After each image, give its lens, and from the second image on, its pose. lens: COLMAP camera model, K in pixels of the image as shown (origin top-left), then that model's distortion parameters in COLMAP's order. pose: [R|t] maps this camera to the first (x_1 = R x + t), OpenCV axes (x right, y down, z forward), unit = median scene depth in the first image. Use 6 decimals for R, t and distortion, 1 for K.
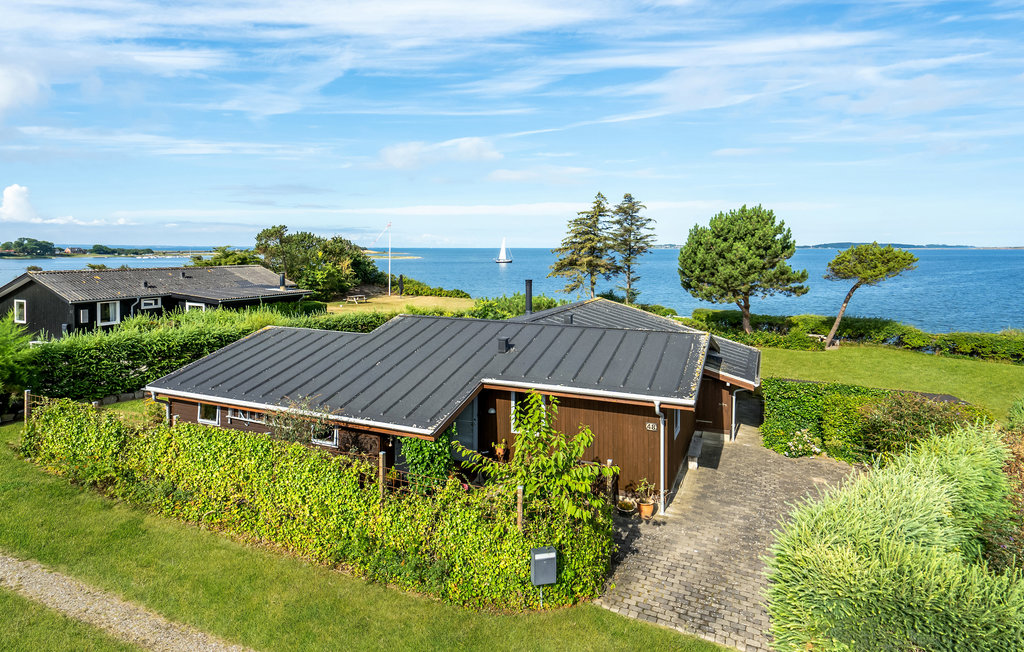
lens RADIAL K [[562.6, 0, 521.3], [0, 562.6, 322.3], [0, 0, 1]] dist [0.017757, -0.000099]
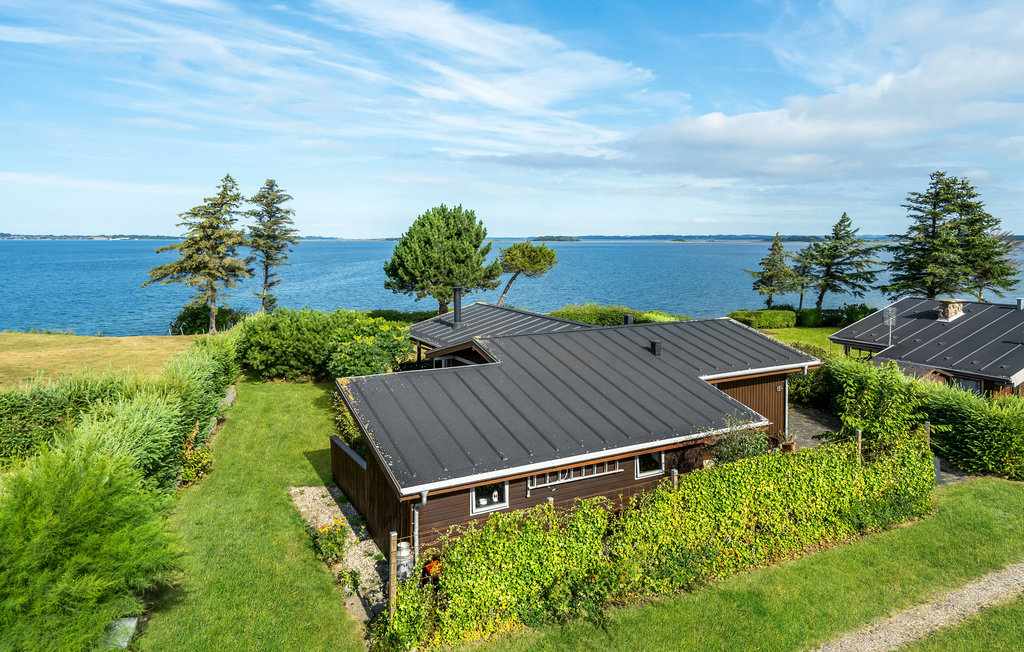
lens RADIAL K [[650.7, 0, 512.0], [0, 650.7, 326.0], [0, 0, 1]] dist [0.003526, 0.000974]
pose [[0.614265, -0.105617, 0.782000, -2.405772], [0.104782, 0.993144, 0.051828, -0.190288], [-0.782112, 0.050104, 0.621120, 0.958023]]
